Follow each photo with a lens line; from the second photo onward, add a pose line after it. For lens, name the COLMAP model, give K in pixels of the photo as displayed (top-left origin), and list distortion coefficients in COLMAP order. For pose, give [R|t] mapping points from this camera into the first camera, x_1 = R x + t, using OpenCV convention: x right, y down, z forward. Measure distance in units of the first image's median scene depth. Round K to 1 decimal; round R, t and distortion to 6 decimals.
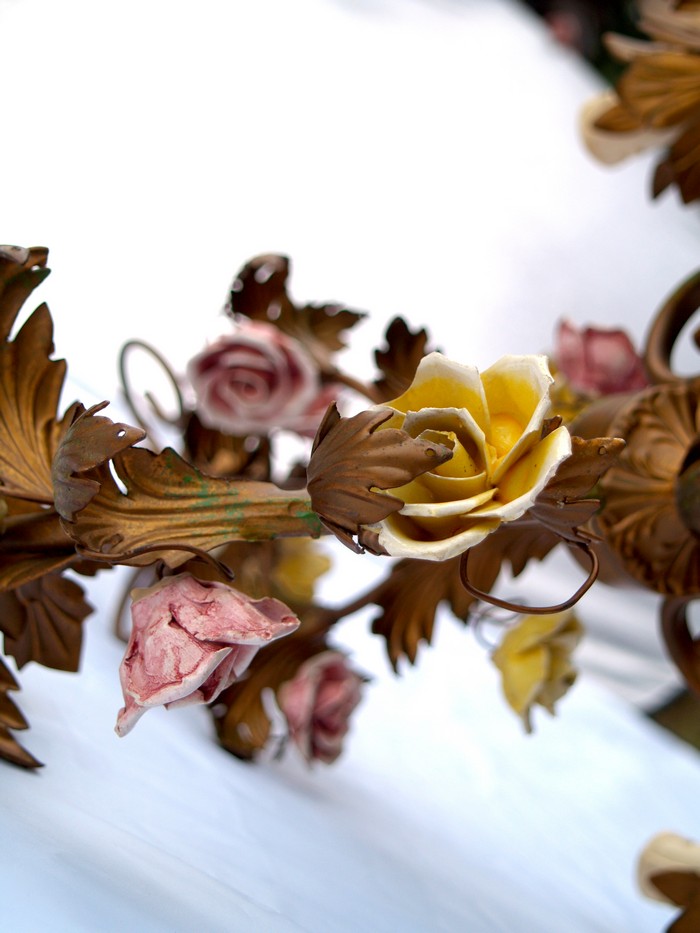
lens RADIAL K [[1480.0, 0, 350.0], [0, 1480.0, 466.5], [0, 0, 1]] dist [-0.052185, -0.088932]
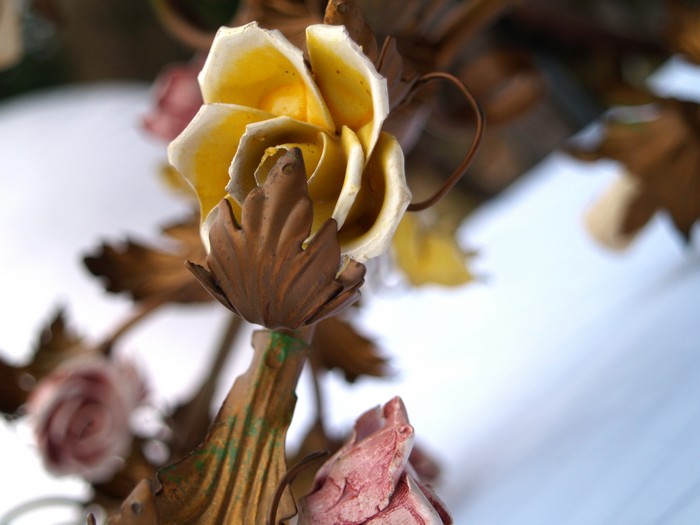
lens RADIAL K [[1110.4, 0, 350.0], [0, 1110.4, 262.5], [0, 0, 1]] dist [-0.052185, -0.088932]
pose [[0.326677, -0.924217, 0.197750, -0.100346], [0.927353, 0.353832, 0.121733, -0.031494], [-0.182478, 0.143617, 0.972665, 0.332720]]
